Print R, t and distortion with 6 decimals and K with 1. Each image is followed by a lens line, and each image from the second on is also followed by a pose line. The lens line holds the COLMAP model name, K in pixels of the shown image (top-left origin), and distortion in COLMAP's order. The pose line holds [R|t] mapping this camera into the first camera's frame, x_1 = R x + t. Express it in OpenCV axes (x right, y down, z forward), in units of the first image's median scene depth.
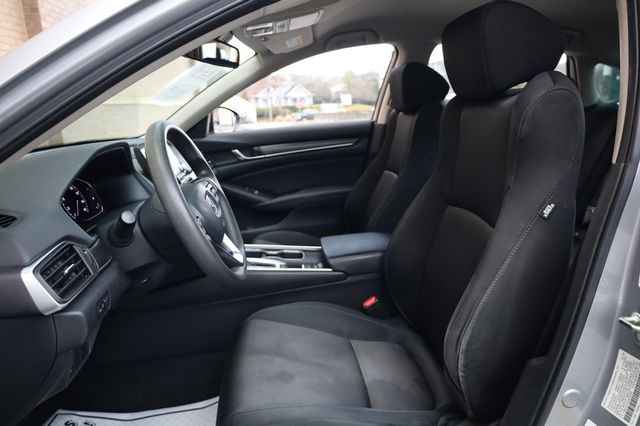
lens RADIAL K [[437.3, 0, 320.0], [0, 437.3, 213.0], [0, 0, 1]] dist [0.000620, 0.002631]
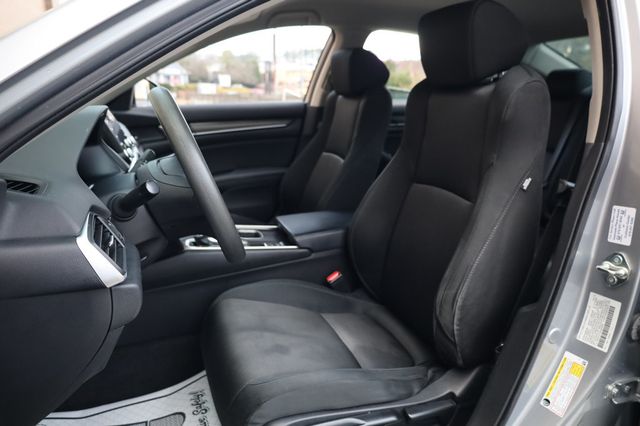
lens RADIAL K [[449.3, 0, 320.0], [0, 449.3, 213.0], [0, 0, 1]] dist [-0.002826, -0.003199]
pose [[0.964953, -0.008949, 0.262272, -0.202486], [0.001725, 0.999613, 0.027762, 0.023094], [-0.262419, -0.026337, 0.964595, -0.016158]]
